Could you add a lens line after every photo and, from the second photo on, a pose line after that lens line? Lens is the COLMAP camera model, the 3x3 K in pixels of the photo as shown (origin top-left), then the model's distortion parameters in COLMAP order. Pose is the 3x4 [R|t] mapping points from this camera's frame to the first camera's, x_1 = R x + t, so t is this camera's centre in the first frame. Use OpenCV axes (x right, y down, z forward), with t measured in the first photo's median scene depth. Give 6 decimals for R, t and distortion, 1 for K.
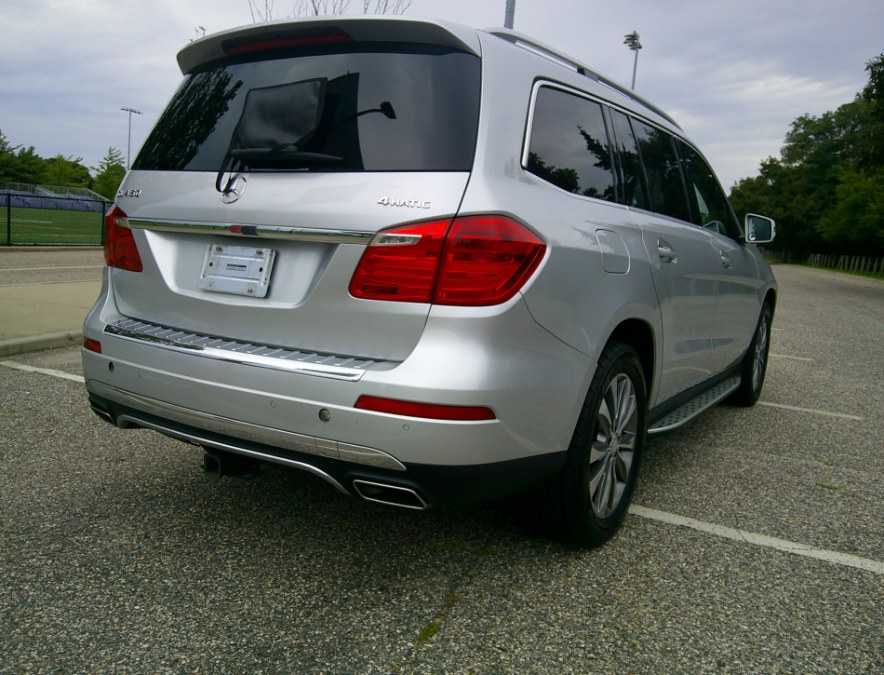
lens RADIAL K [[677.7, 0, 451.1], [0, 677.7, 333.4], [0, 0, 1]] dist [0.067497, -0.132289]
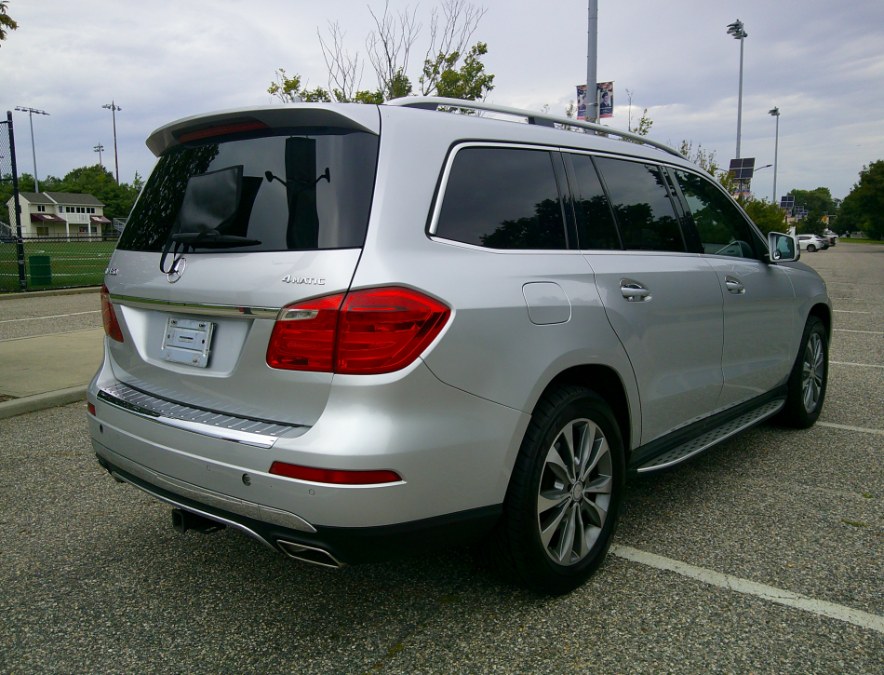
lens RADIAL K [[679.0, 0, 451.9], [0, 679.0, 336.3], [0, 0, 1]] dist [0.045786, -0.086994]
pose [[0.986907, -0.045788, -0.154654, 0.258224], [0.043590, 0.998895, -0.017575, -0.060079], [0.155288, 0.010603, 0.987812, -0.013633]]
